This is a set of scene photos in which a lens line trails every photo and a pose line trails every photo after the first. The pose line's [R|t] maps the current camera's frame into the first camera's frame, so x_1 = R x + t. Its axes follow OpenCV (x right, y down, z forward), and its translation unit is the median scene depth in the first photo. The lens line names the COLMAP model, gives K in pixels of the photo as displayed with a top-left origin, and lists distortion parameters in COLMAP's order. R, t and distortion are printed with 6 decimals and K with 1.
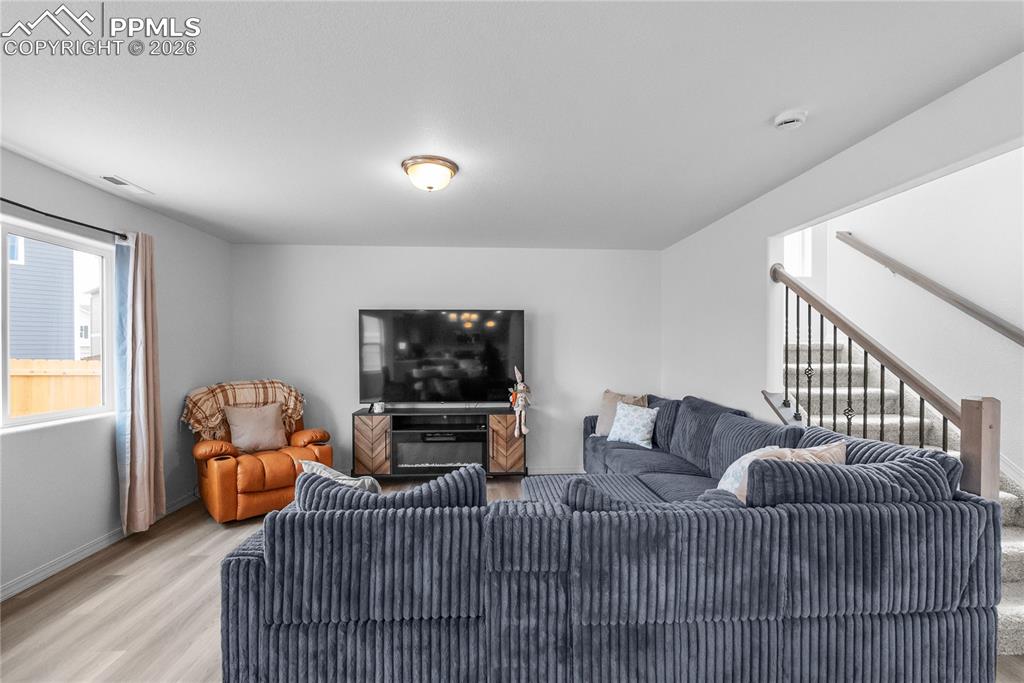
lens RADIAL K [[455.8, 0, 512.7], [0, 455.8, 346.3], [0, 0, 1]] dist [-0.004511, -0.000196]
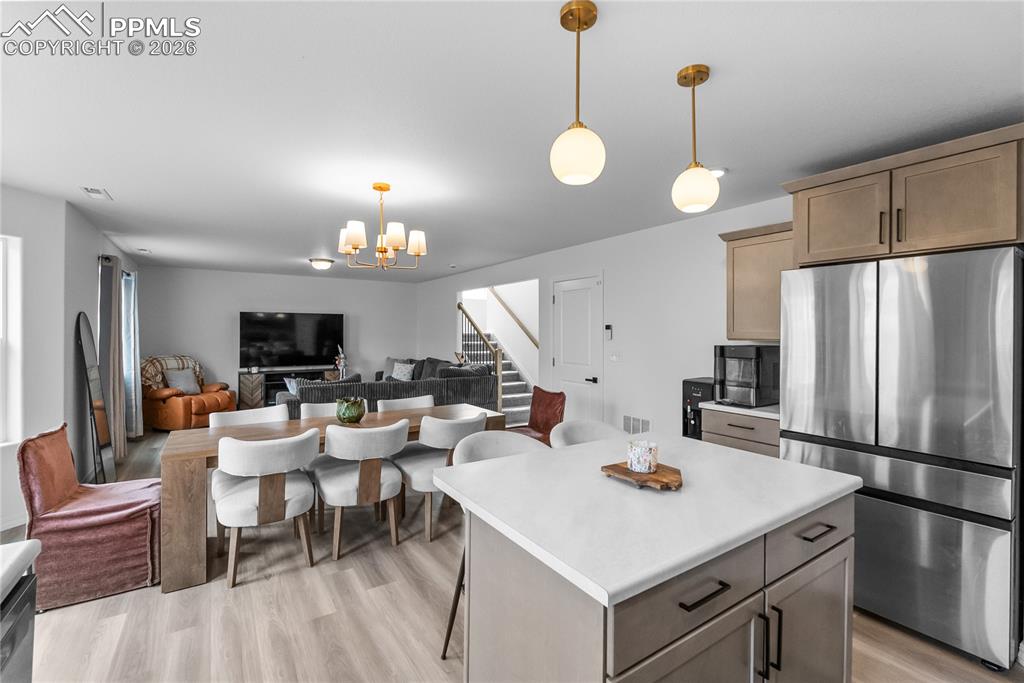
lens RADIAL K [[455.8, 0, 510.9], [0, 455.8, 338.3], [0, 0, 1]] dist [-0.004511, -0.000196]
pose [[0.872600, -0.004234, 0.488416, -0.314432], [-0.003483, 0.999883, 0.014891, -0.014011], [-0.488422, -0.014695, 0.872484, -1.034363]]
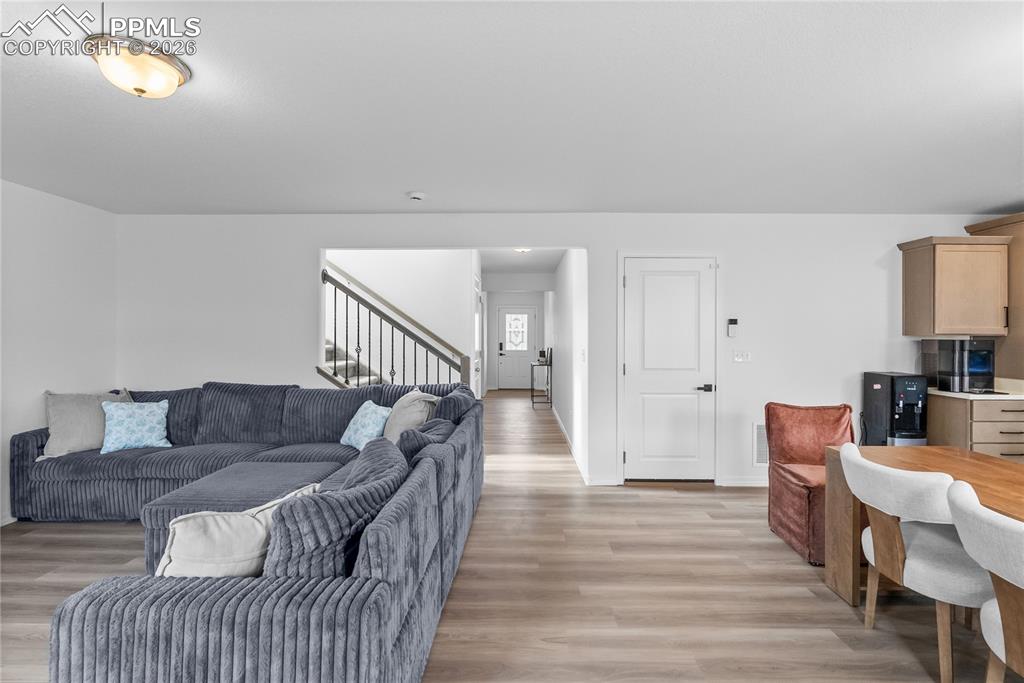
lens RADIAL K [[455.8, 0, 514.6], [0, 455.8, 337.6], [0, 0, 1]] dist [-0.004511, -0.000196]
pose [[0.066004, 0.001530, 0.997818, -0.519820], [-0.006379, 0.999979, -0.001111, 0.012286], [-0.997799, -0.006292, 0.066013, 0.284782]]
